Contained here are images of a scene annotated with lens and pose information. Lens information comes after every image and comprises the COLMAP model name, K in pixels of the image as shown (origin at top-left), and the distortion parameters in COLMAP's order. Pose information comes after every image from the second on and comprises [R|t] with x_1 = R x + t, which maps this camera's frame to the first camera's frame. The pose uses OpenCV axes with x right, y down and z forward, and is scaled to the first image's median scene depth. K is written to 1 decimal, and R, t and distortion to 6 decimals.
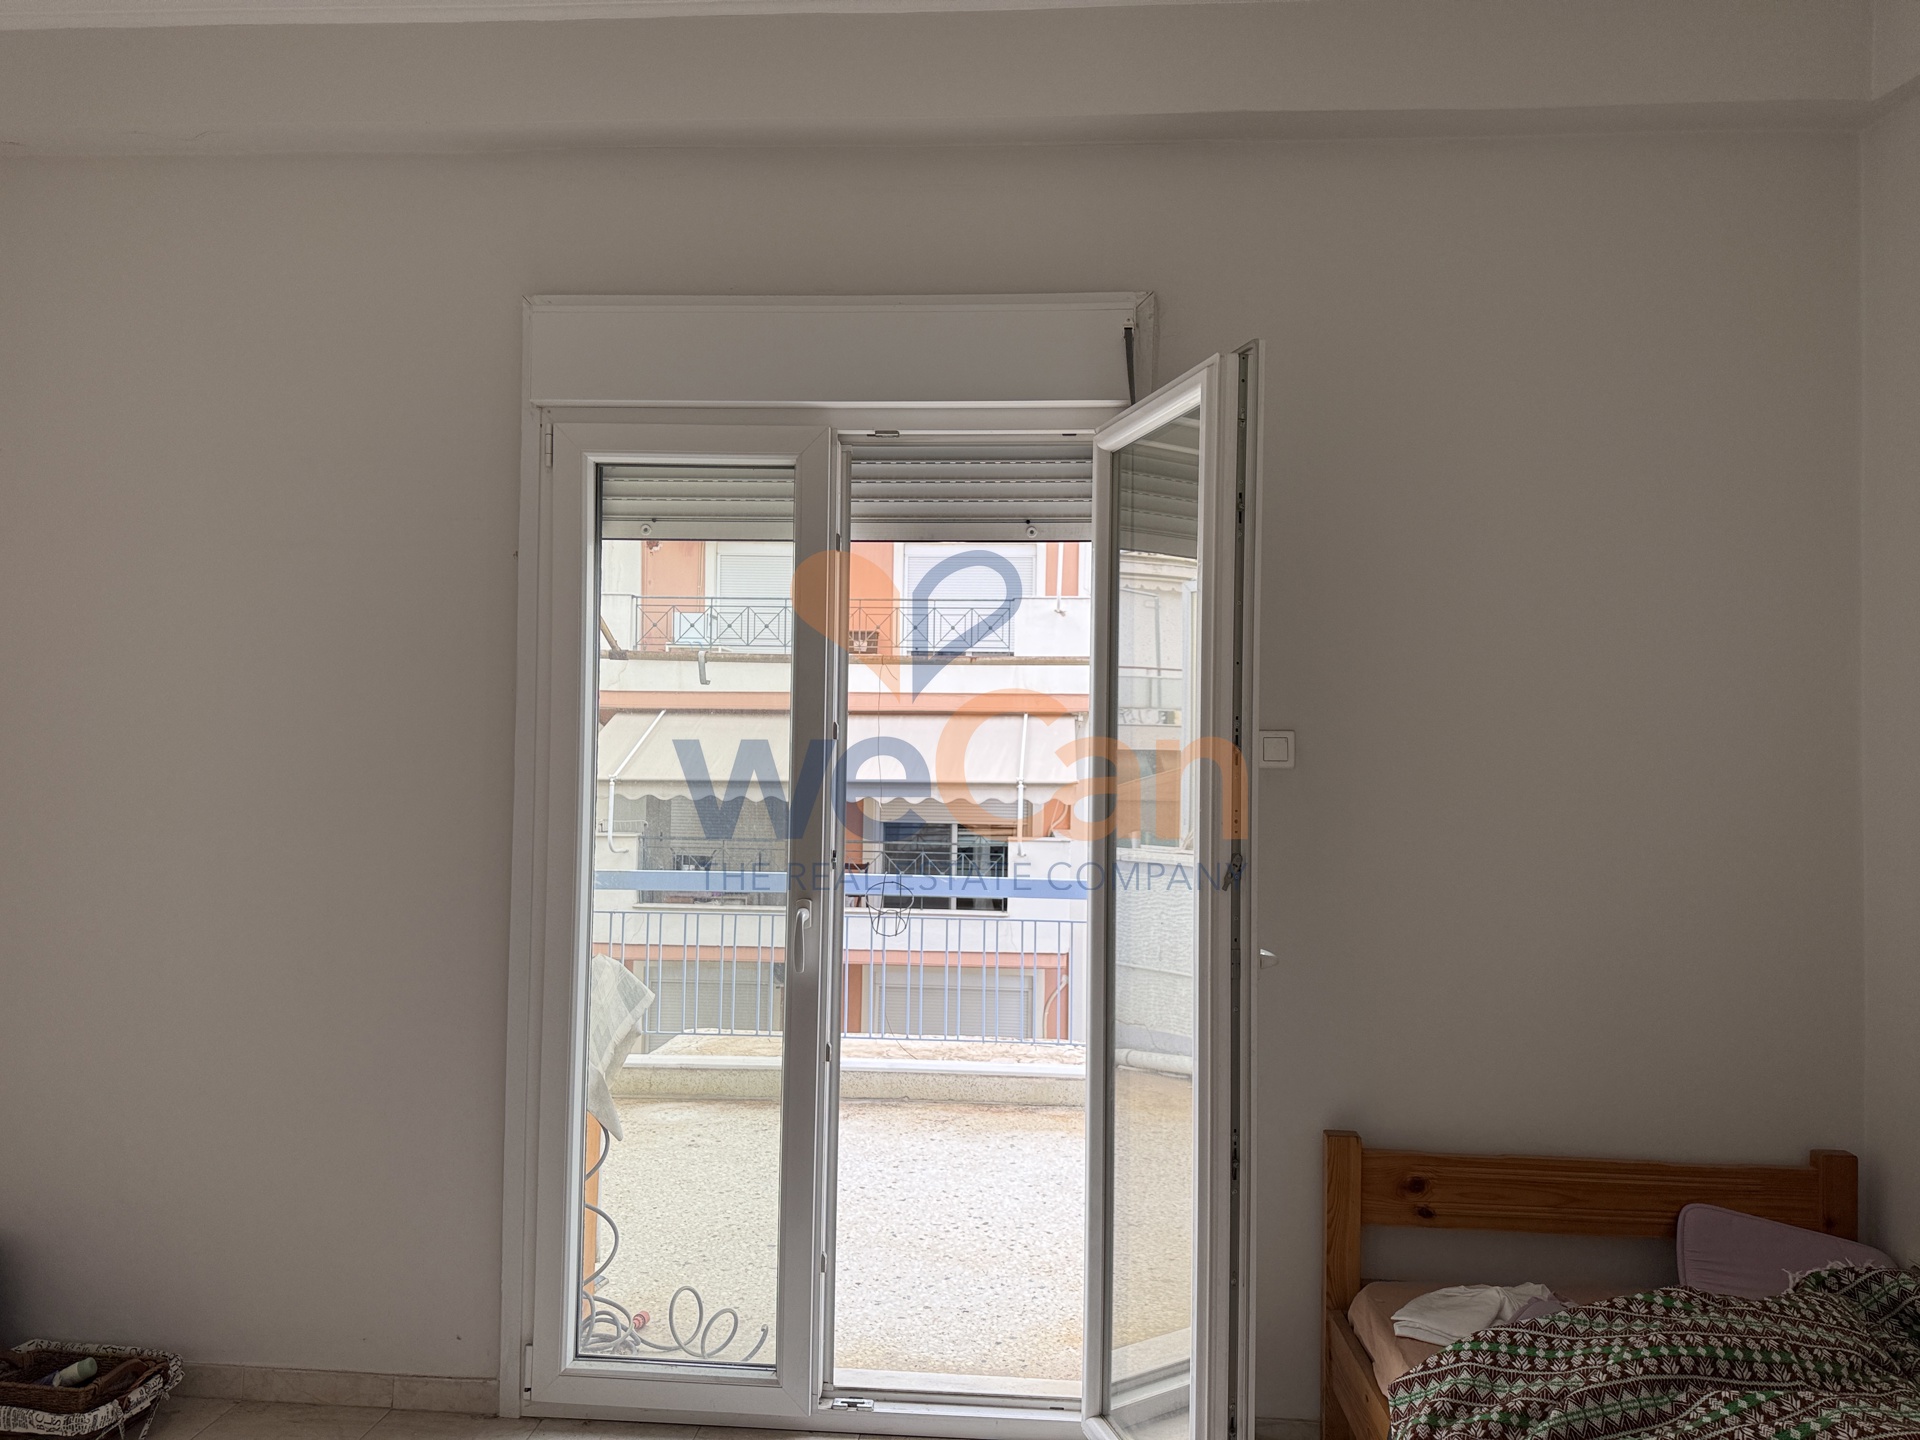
lens RADIAL K [[1356.3, 0, 939.8], [0, 1356.3, 696.8], [0, 0, 1]] dist [0.006312, -0.002403]
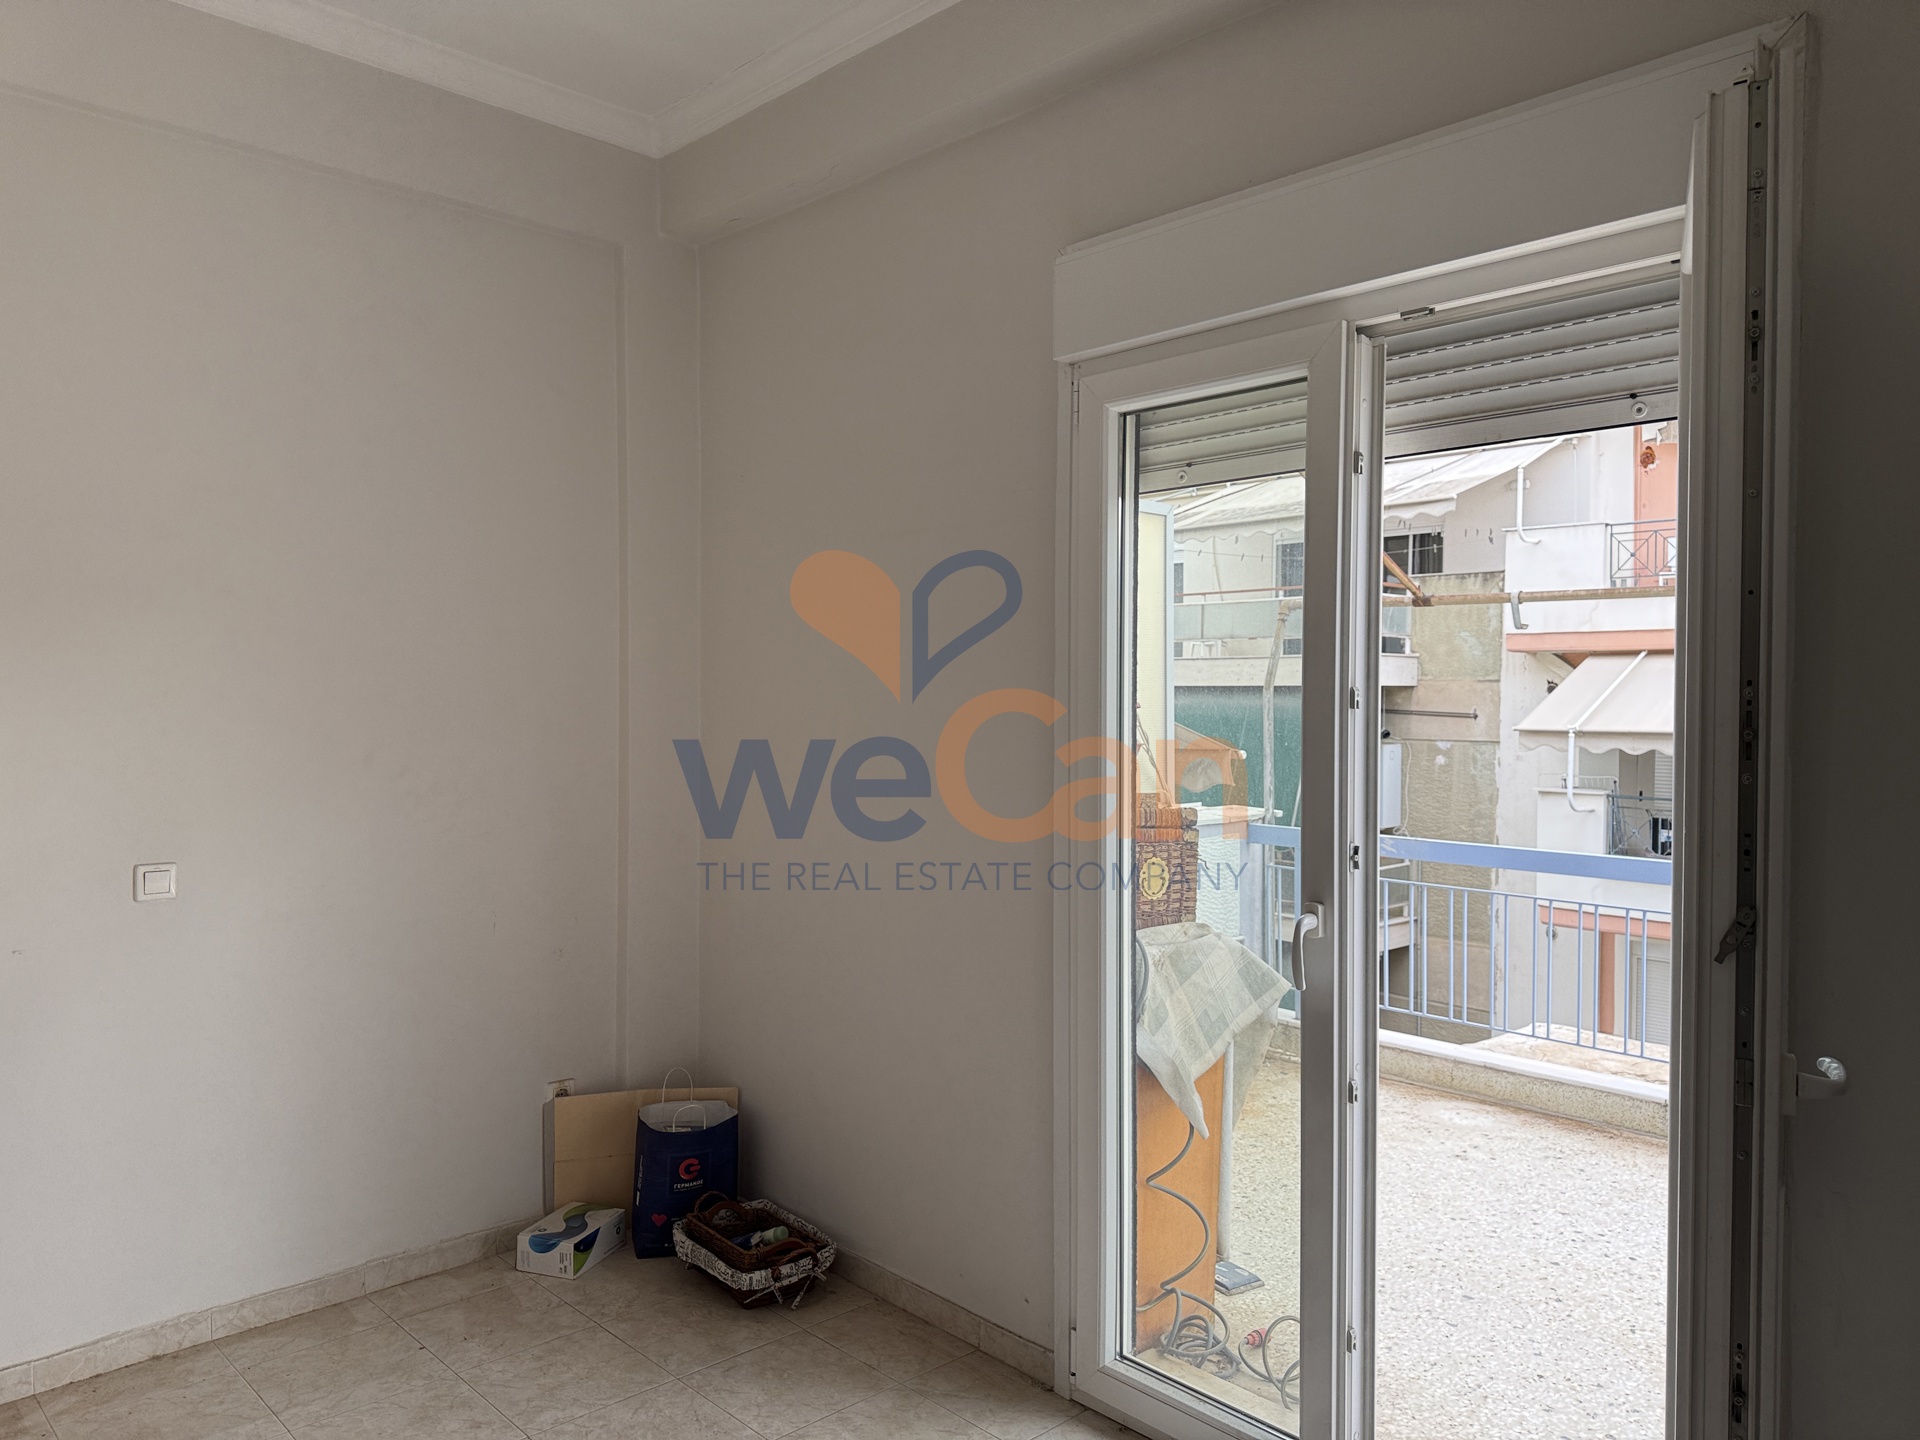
lens RADIAL K [[1338.1, 0, 965.2], [0, 1338.1, 707.7], [0, 0, 1]] dist [0.081637, -0.094461]
pose [[0.732896, -0.007931, -0.680294, 0.294278], [0.041642, 0.998580, 0.033220, -0.005449], [0.679065, -0.052676, 0.732186, 0.243330]]
